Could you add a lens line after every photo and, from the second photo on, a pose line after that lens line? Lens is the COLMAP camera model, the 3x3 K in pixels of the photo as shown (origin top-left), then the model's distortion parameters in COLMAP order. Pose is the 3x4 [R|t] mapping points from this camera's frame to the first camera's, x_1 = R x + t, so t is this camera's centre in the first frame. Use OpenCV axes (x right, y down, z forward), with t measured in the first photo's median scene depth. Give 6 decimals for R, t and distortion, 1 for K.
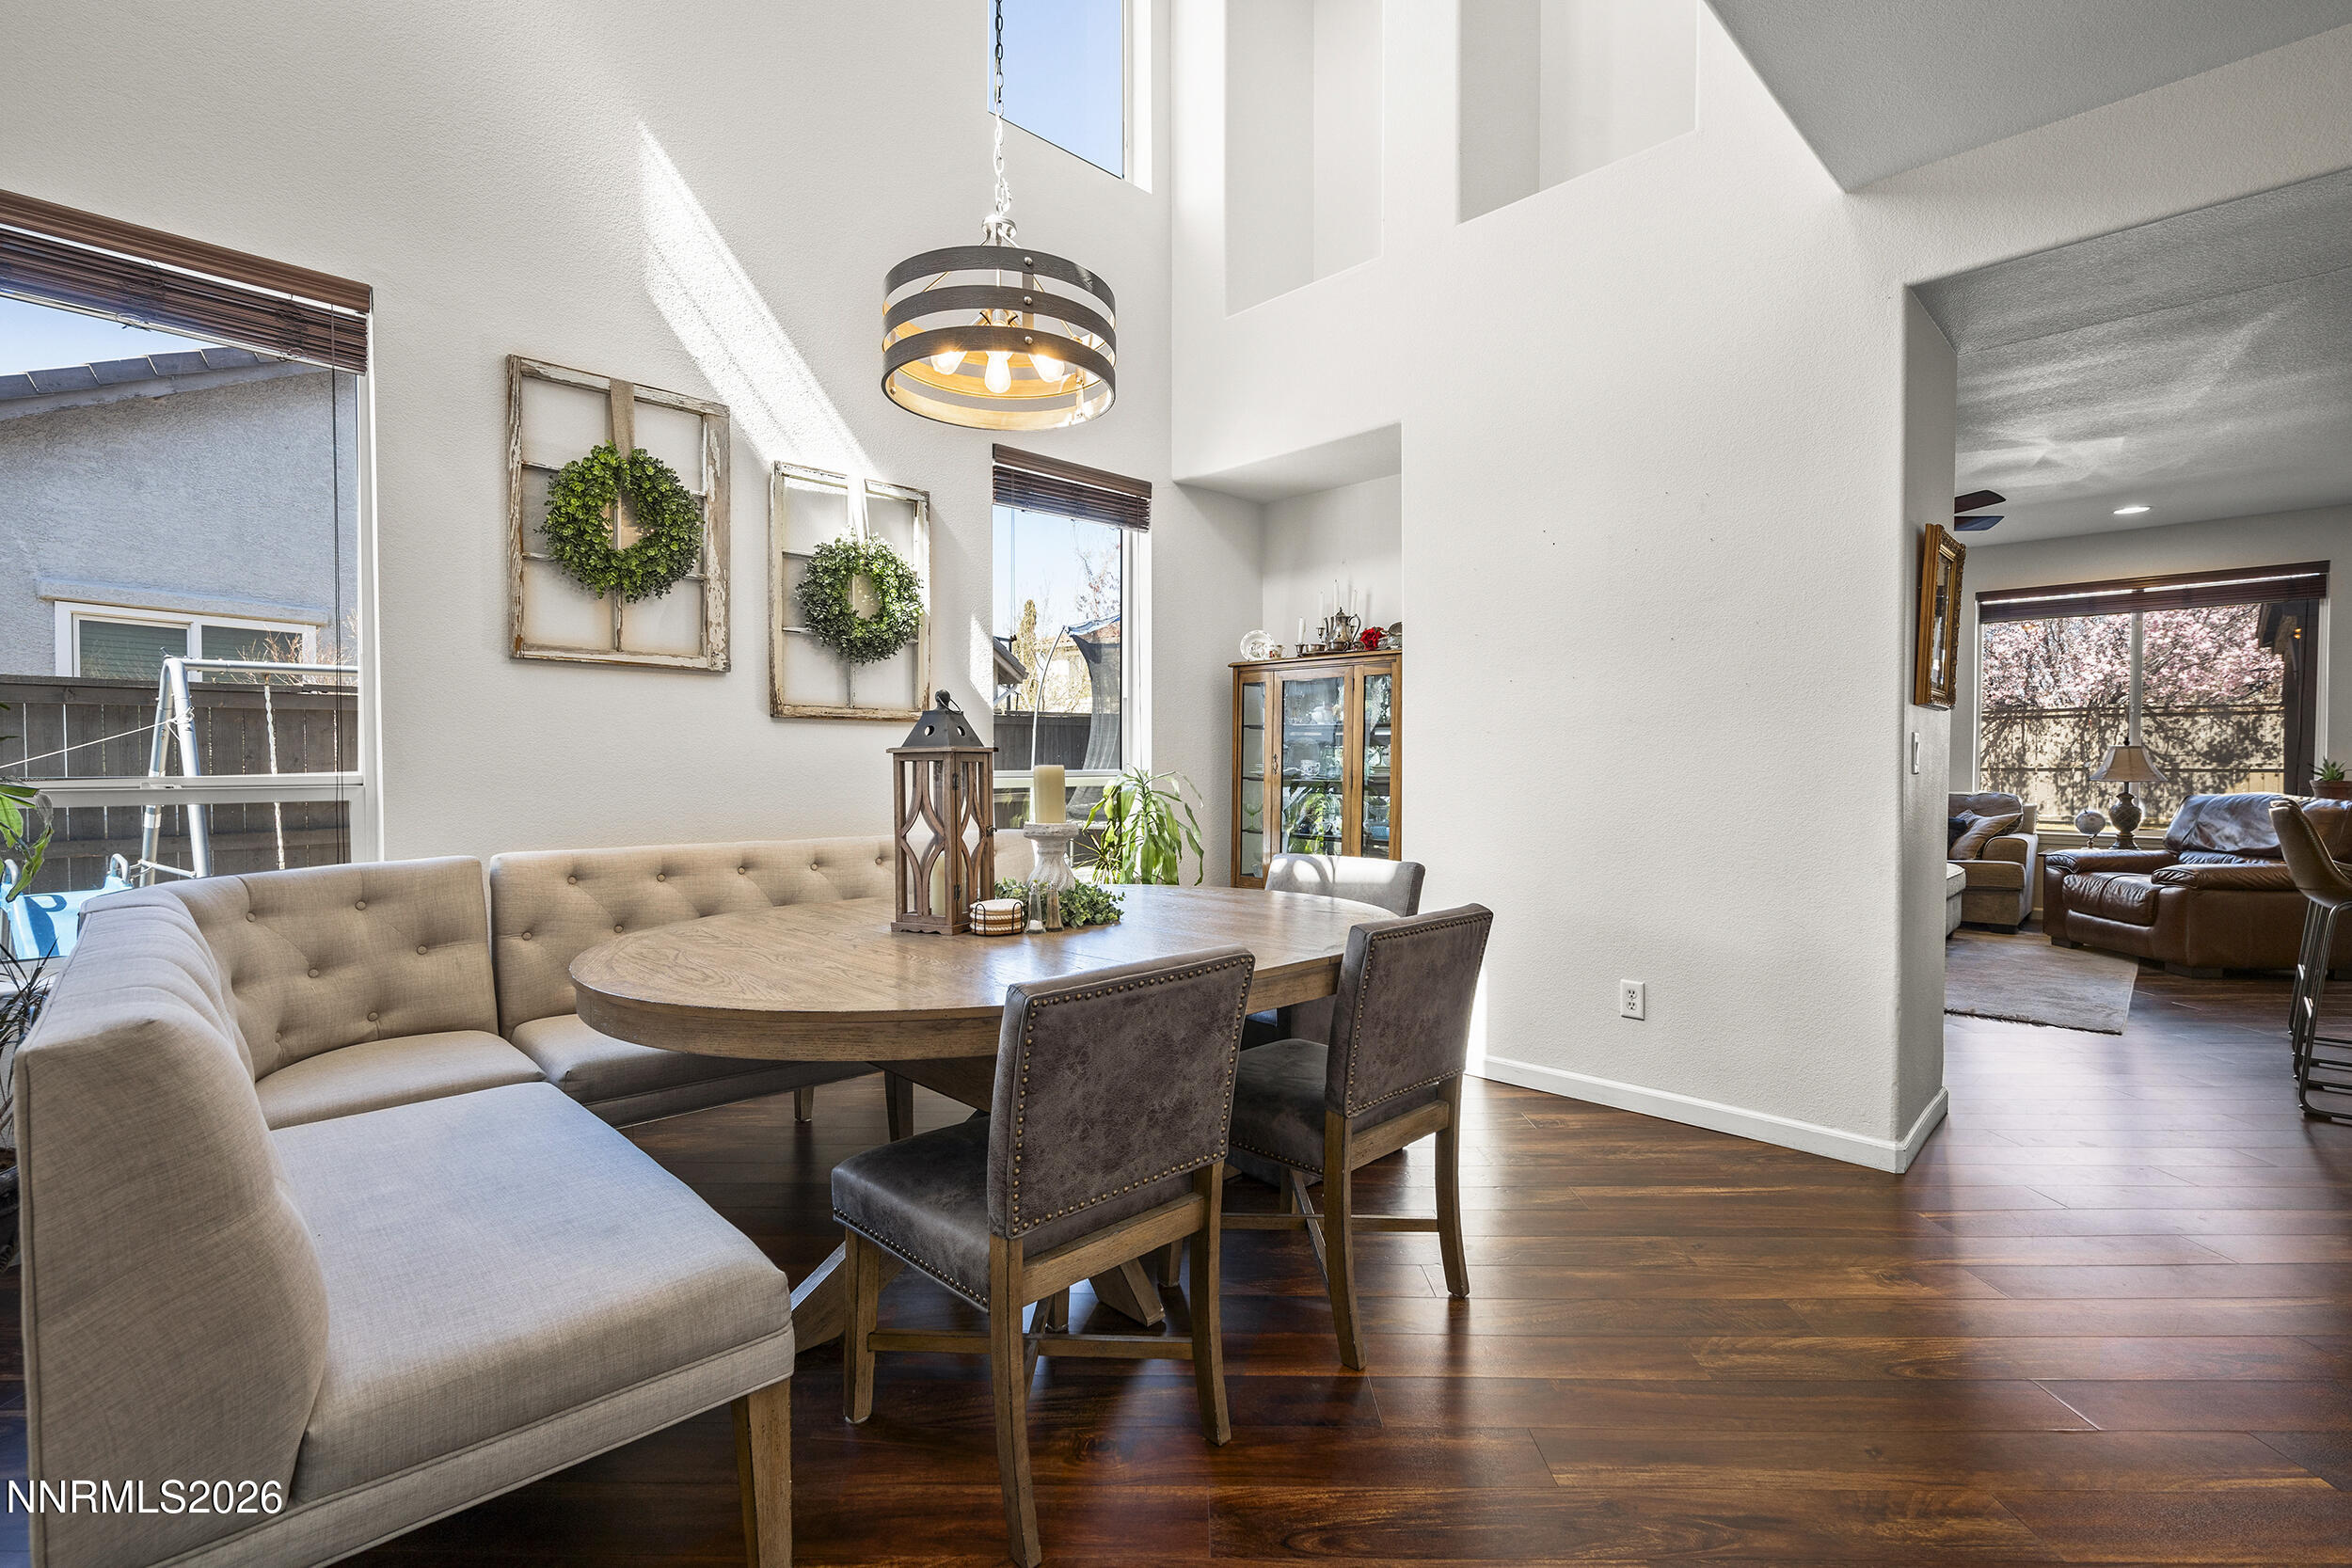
lens RADIAL K [[1064.2, 0, 1171.0], [0, 1064.2, 801.0], [0, 0, 1]] dist [0.000849, 0.001284]
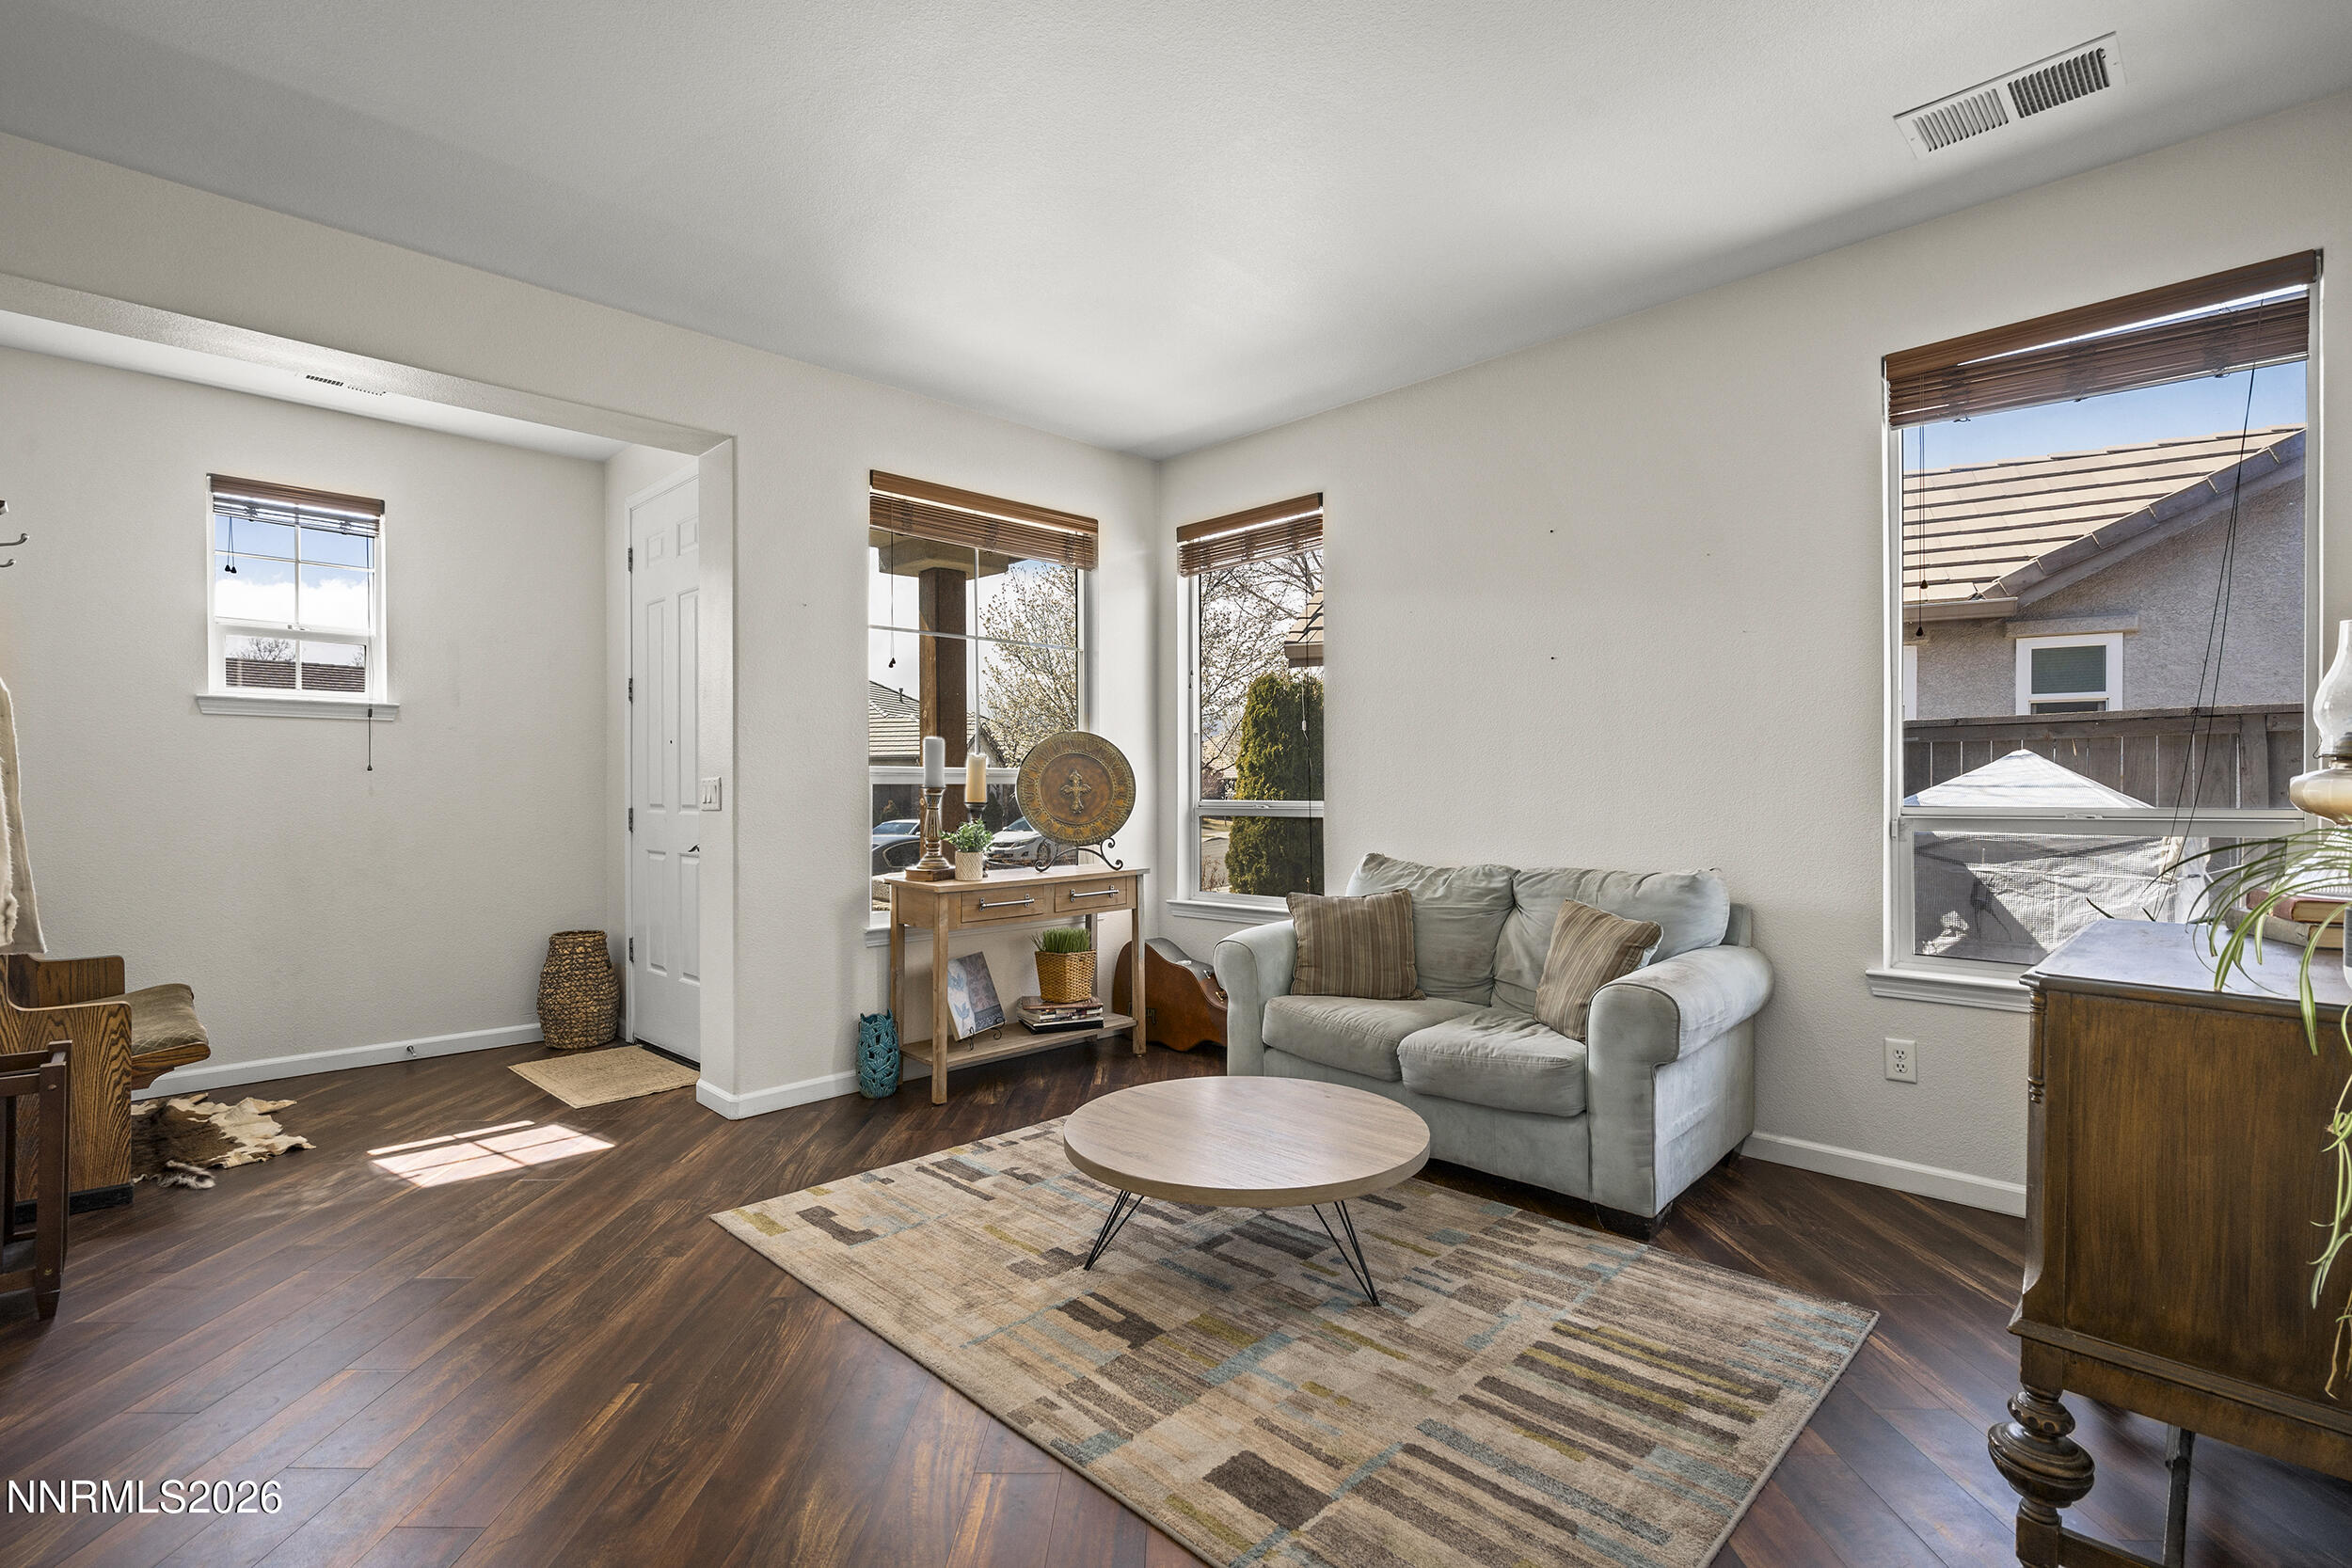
lens RADIAL K [[1087.0, 0, 1169.8], [0, 1087.0, 792.1], [0, 0, 1]] dist [0.006062, -0.000050]
pose [[-0.006021, -0.001093, -0.999981, 3.301582], [-0.028085, 0.999605, -0.000924, -0.135218], [0.999587, 0.028079, -0.006050, 2.985313]]
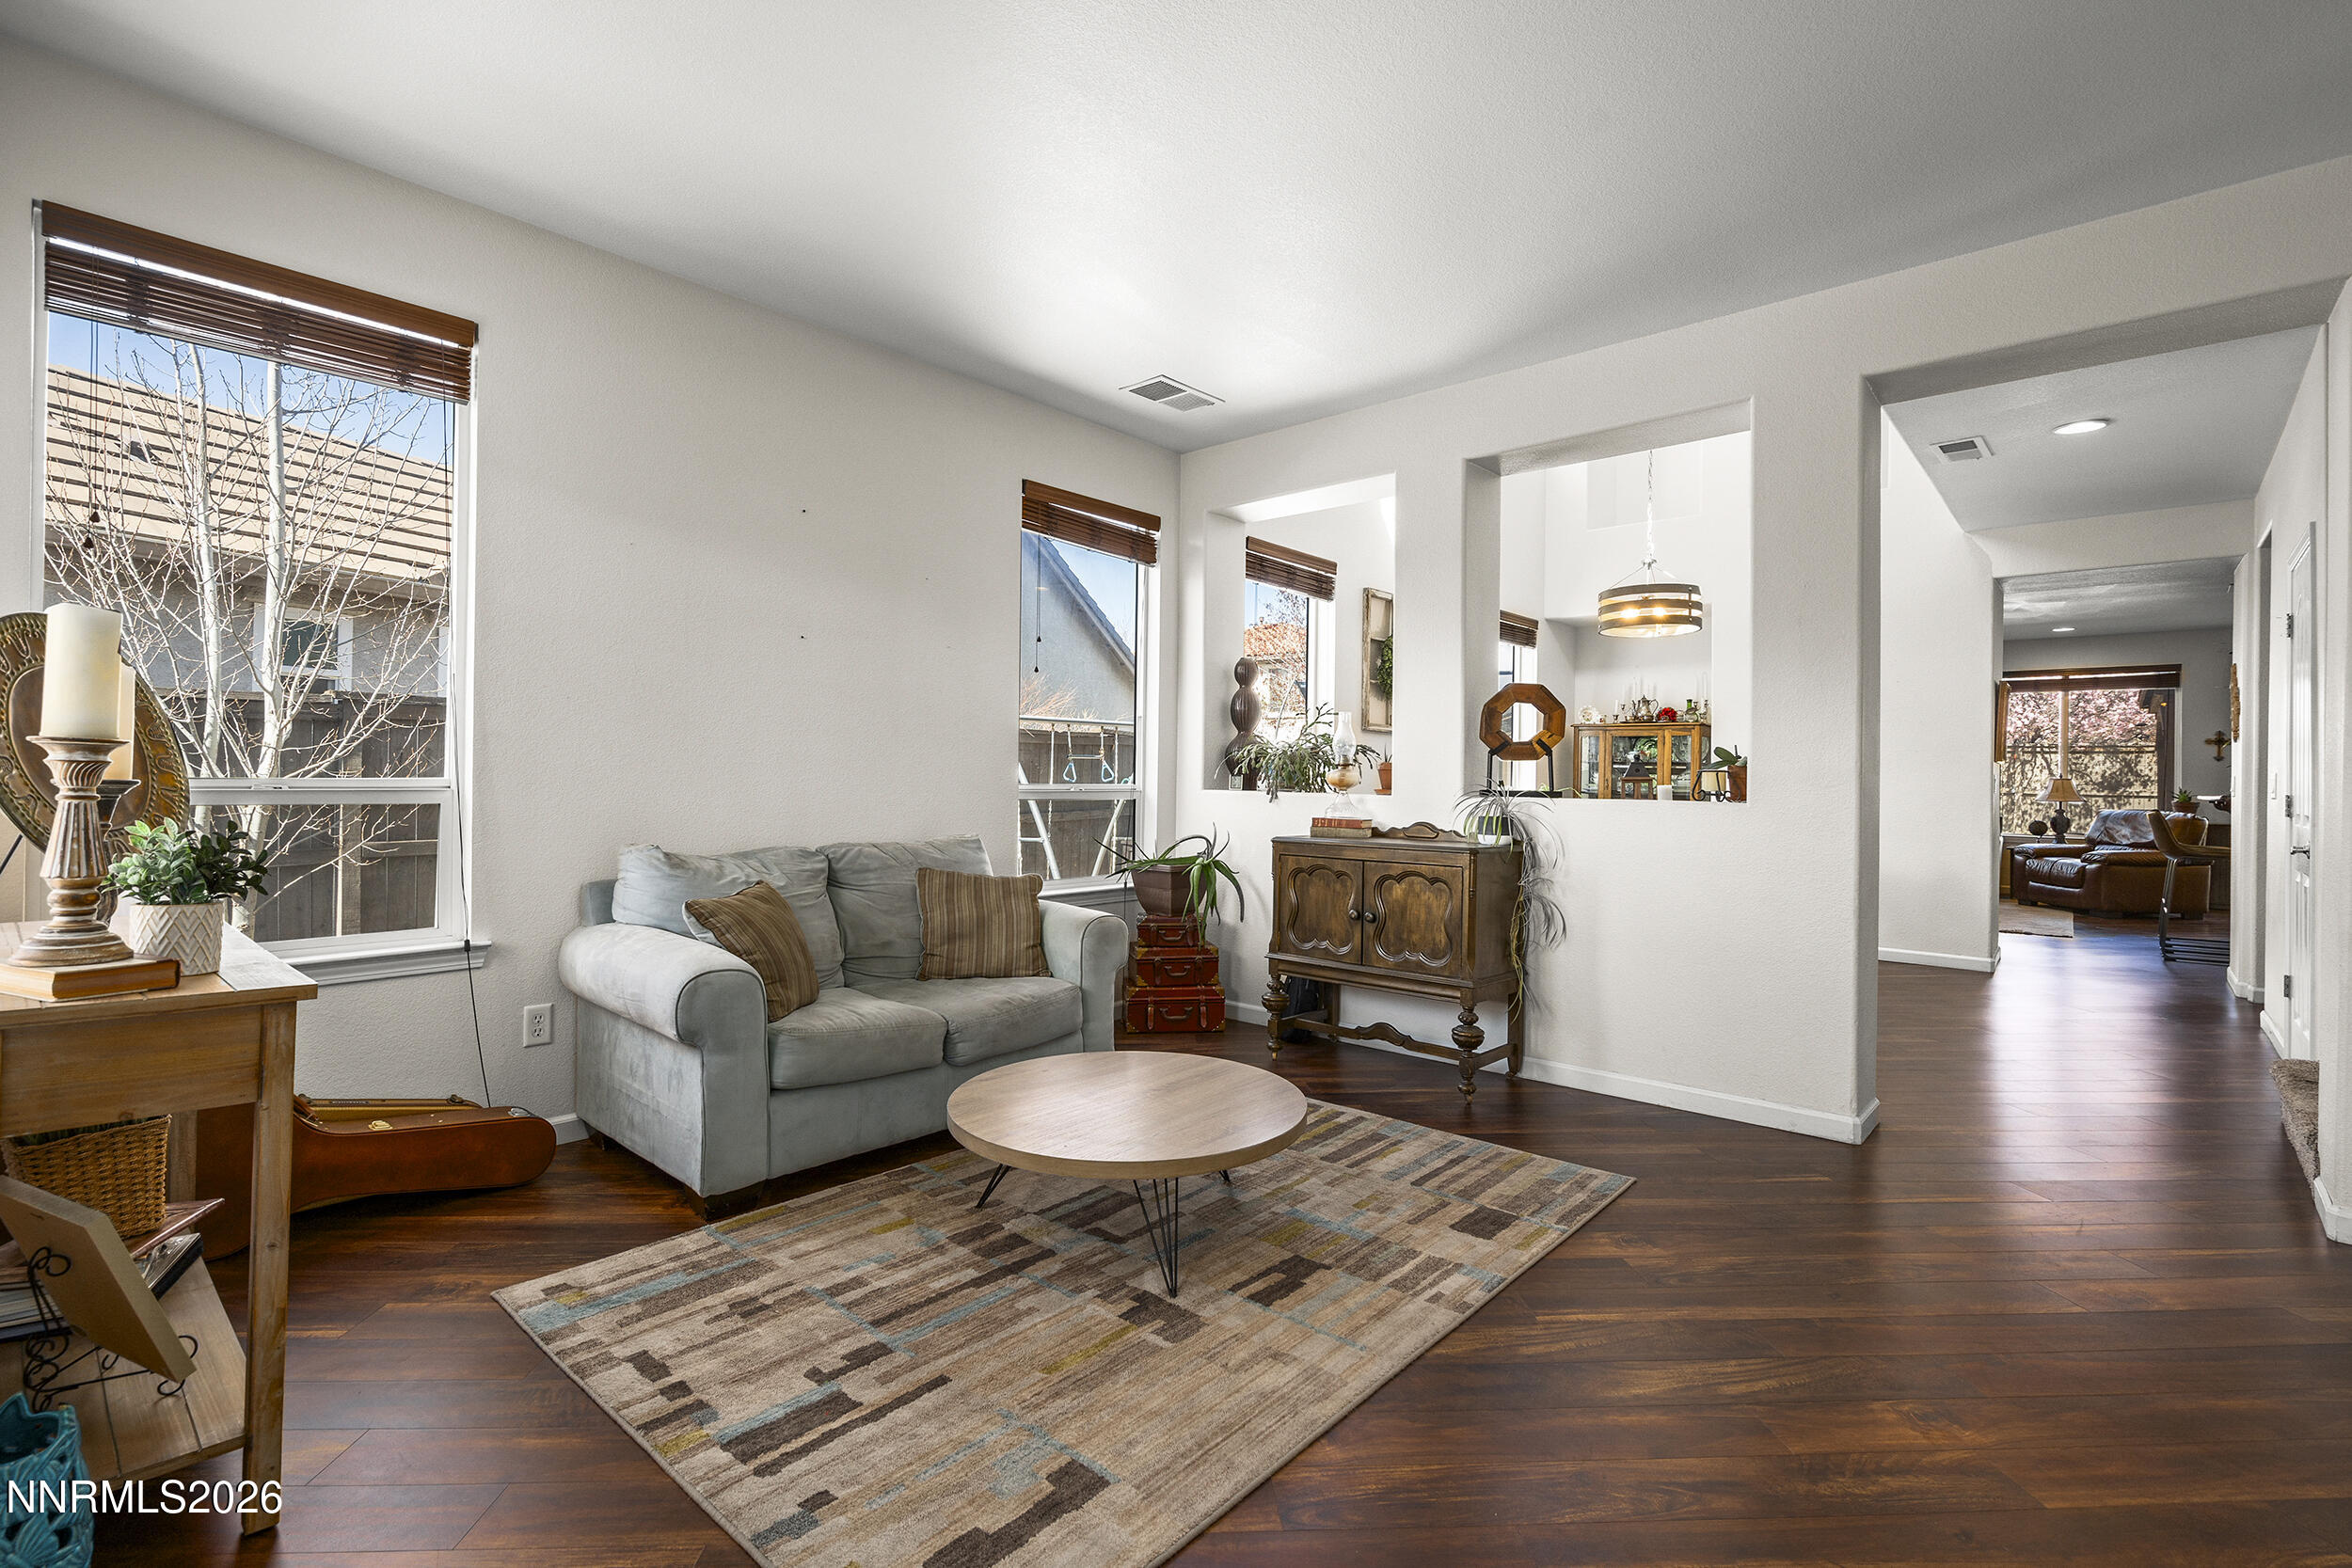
lens RADIAL K [[1087.0, 0, 1169.8], [0, 1087.0, 792.1], [0, 0, 1]] dist [0.006062, -0.000050]
pose [[0.997517, 0.011826, 0.069429, -0.519835], [-0.010202, 0.999667, -0.023691, 0.019465], [-0.069686, 0.022924, 0.997306, -0.506076]]
